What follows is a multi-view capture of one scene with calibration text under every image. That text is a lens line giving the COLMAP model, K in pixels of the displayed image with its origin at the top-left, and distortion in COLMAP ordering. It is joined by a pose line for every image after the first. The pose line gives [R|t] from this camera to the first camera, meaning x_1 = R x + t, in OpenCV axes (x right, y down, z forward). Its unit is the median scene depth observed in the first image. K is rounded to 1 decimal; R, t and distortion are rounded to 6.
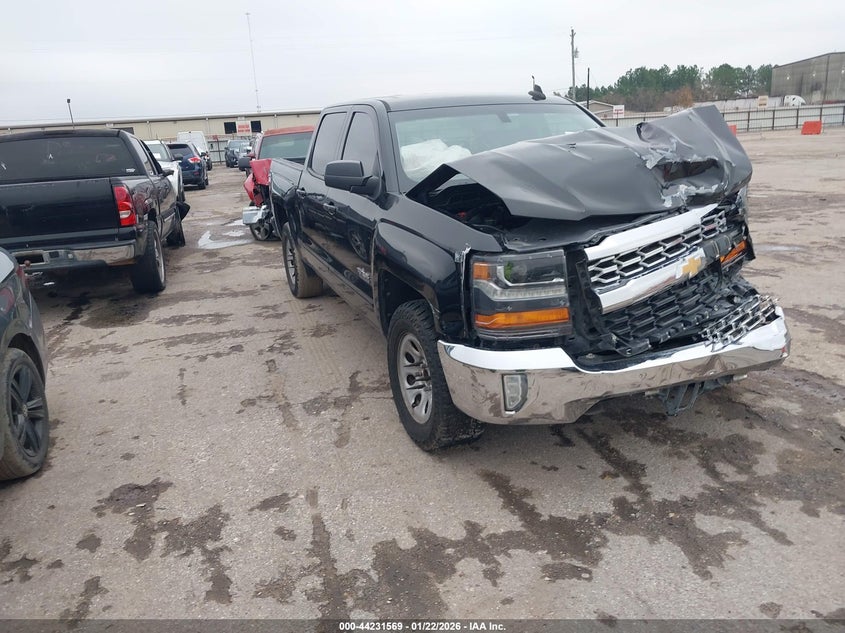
lens RADIAL K [[666.0, 0, 431.6], [0, 666.0, 315.9], [0, 0, 1]] dist [0.005336, -0.001525]
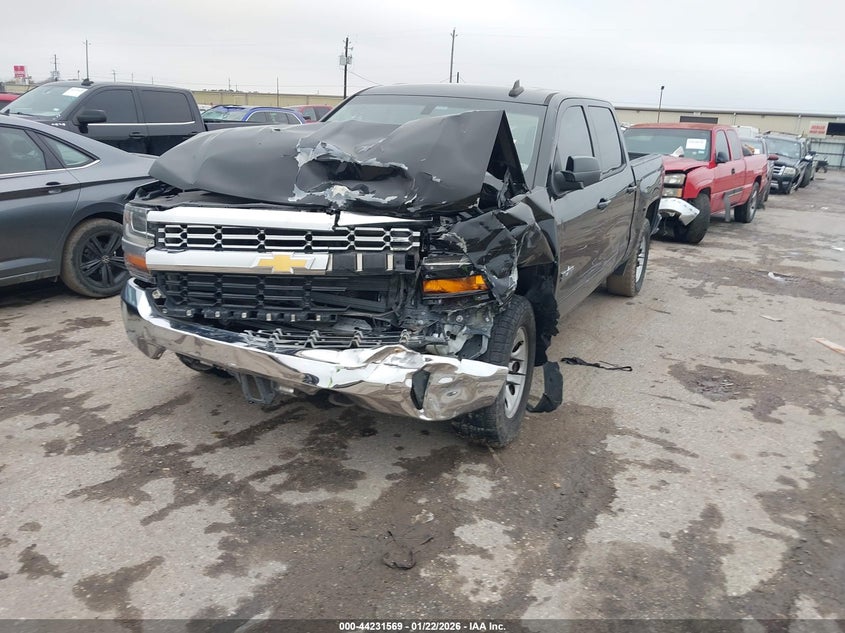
lens RADIAL K [[666.0, 0, 431.6], [0, 666.0, 315.9], [0, 0, 1]] dist [0.005336, -0.001525]
pose [[0.663728, 0.294586, -0.687520, 1.267807], [-0.294230, 0.947902, 0.122105, -0.190266], [0.687672, 0.121244, 0.715826, 0.468792]]
